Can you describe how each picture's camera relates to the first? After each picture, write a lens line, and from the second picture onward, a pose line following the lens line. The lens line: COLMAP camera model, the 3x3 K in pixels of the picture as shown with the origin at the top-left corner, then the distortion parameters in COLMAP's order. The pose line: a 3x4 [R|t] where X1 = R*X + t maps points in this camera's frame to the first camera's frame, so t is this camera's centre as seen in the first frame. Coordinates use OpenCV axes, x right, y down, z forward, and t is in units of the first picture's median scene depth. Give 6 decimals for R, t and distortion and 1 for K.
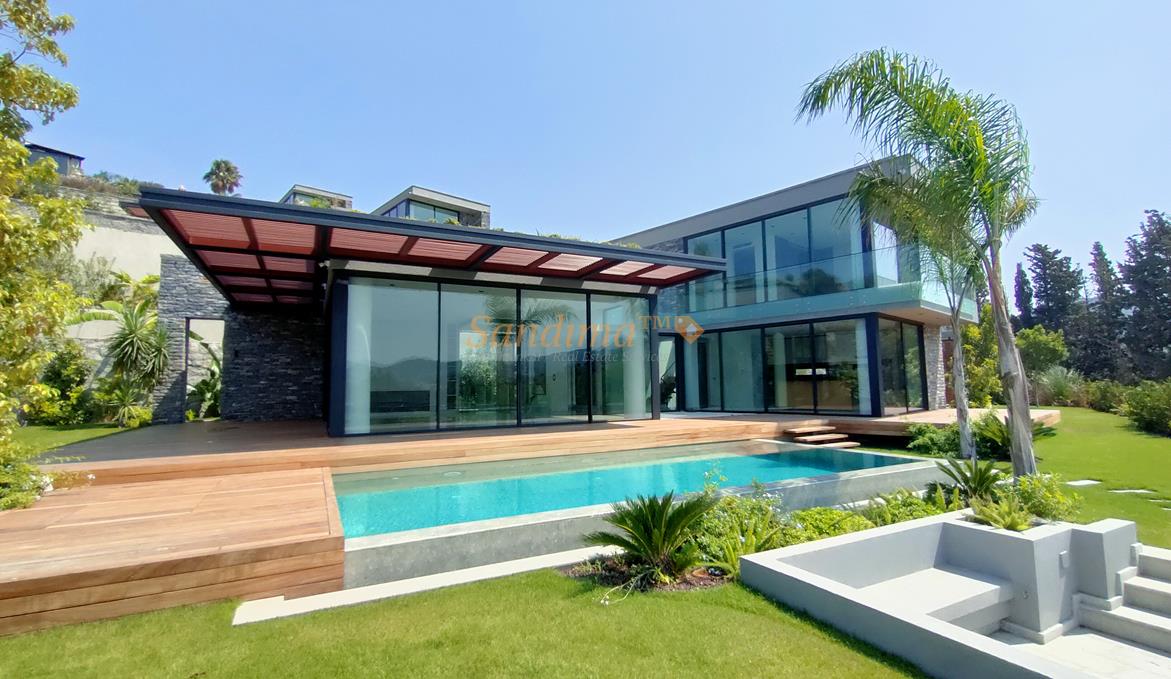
lens RADIAL K [[529.8, 0, 582.7], [0, 529.8, 339.5], [0, 0, 1]] dist [0.005059, -0.002044]
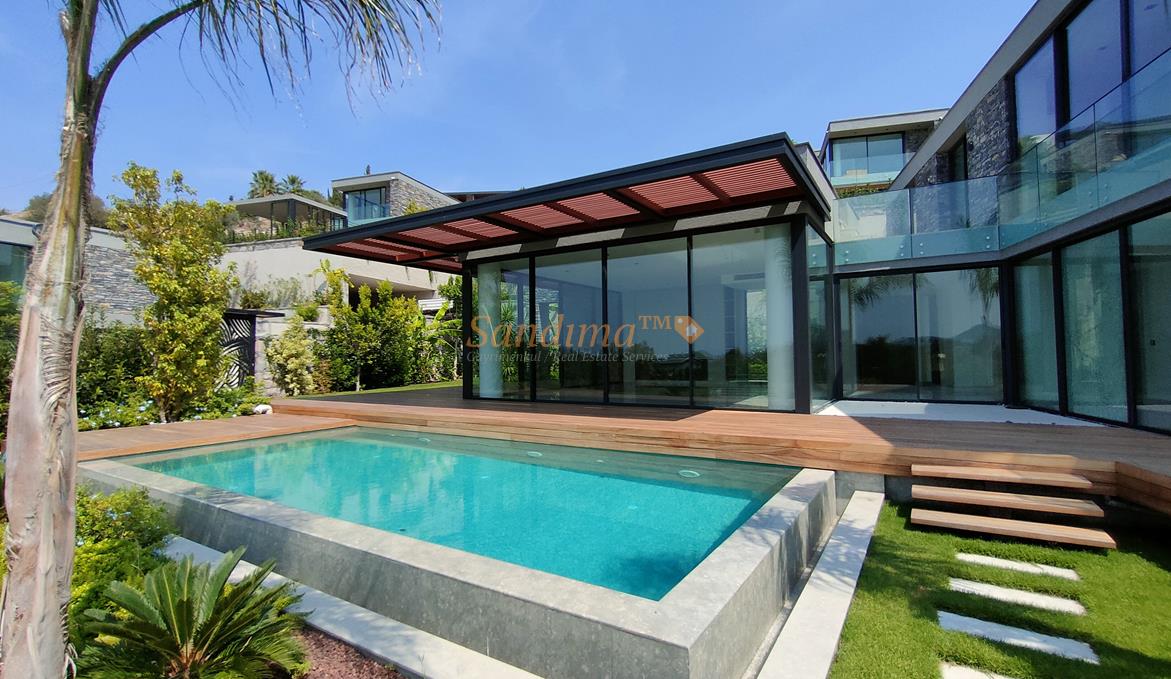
lens RADIAL K [[529.8, 0, 598.4], [0, 529.8, 339.6], [0, 0, 1]] dist [0.005059, -0.002044]
pose [[0.515097, -0.015011, -0.857000, 0.620743], [0.078175, 0.996502, 0.029533, 0.029225], [0.853559, -0.082209, 0.514469, 0.533184]]
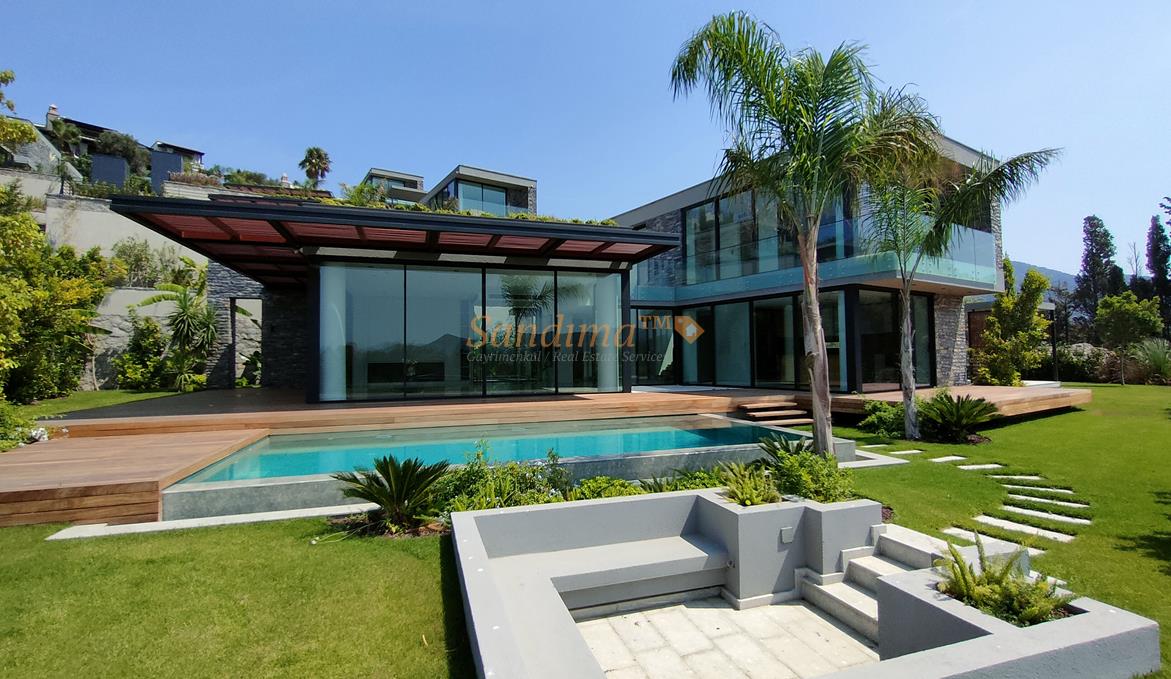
lens RADIAL K [[529.8, 0, 583.7], [0, 529.8, 347.4], [0, 0, 1]] dist [0.005059, -0.002044]
pose [[0.986343, 0.002590, -0.164683, 0.251496], [0.008926, 0.997567, 0.069147, -0.008675], [0.164461, -0.069673, 0.983920, -0.018846]]
